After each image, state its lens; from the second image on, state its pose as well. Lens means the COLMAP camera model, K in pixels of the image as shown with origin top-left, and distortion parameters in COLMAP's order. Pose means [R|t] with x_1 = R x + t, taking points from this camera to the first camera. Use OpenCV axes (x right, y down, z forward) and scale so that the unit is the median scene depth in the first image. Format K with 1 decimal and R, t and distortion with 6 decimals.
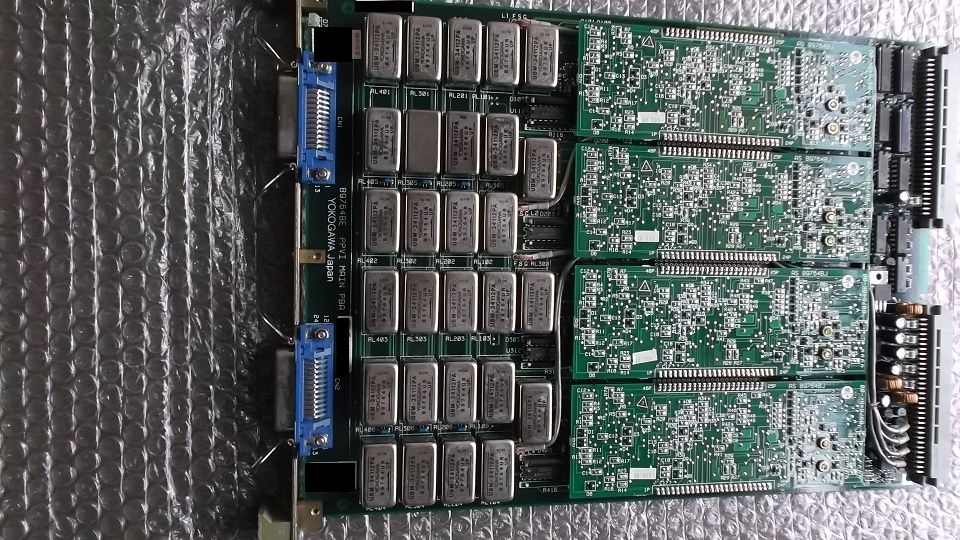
lens RADIAL K [[680.2, 0, 484.3], [0, 680.2, 264.9], [0, 0, 1]] dist [0.001708, -0.004345]
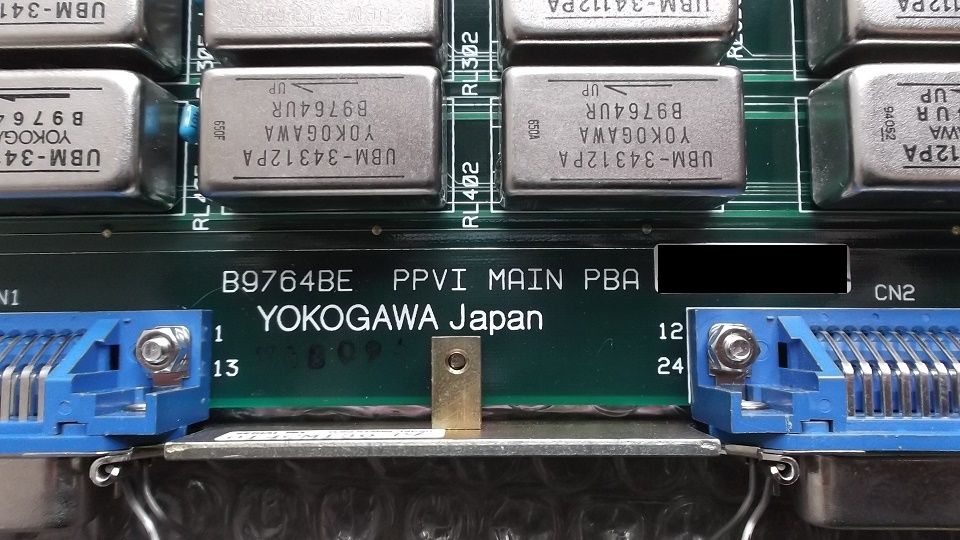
lens RADIAL K [[680.2, 0, 484.3], [0, 680.2, 264.9], [0, 0, 1]] dist [0.001708, -0.004345]
pose [[-0.017018, -0.990916, -0.133400, -0.152727], [0.999634, -0.014055, -0.023124, 0.005706], [0.021039, -0.133745, 0.990792, 0.665324]]
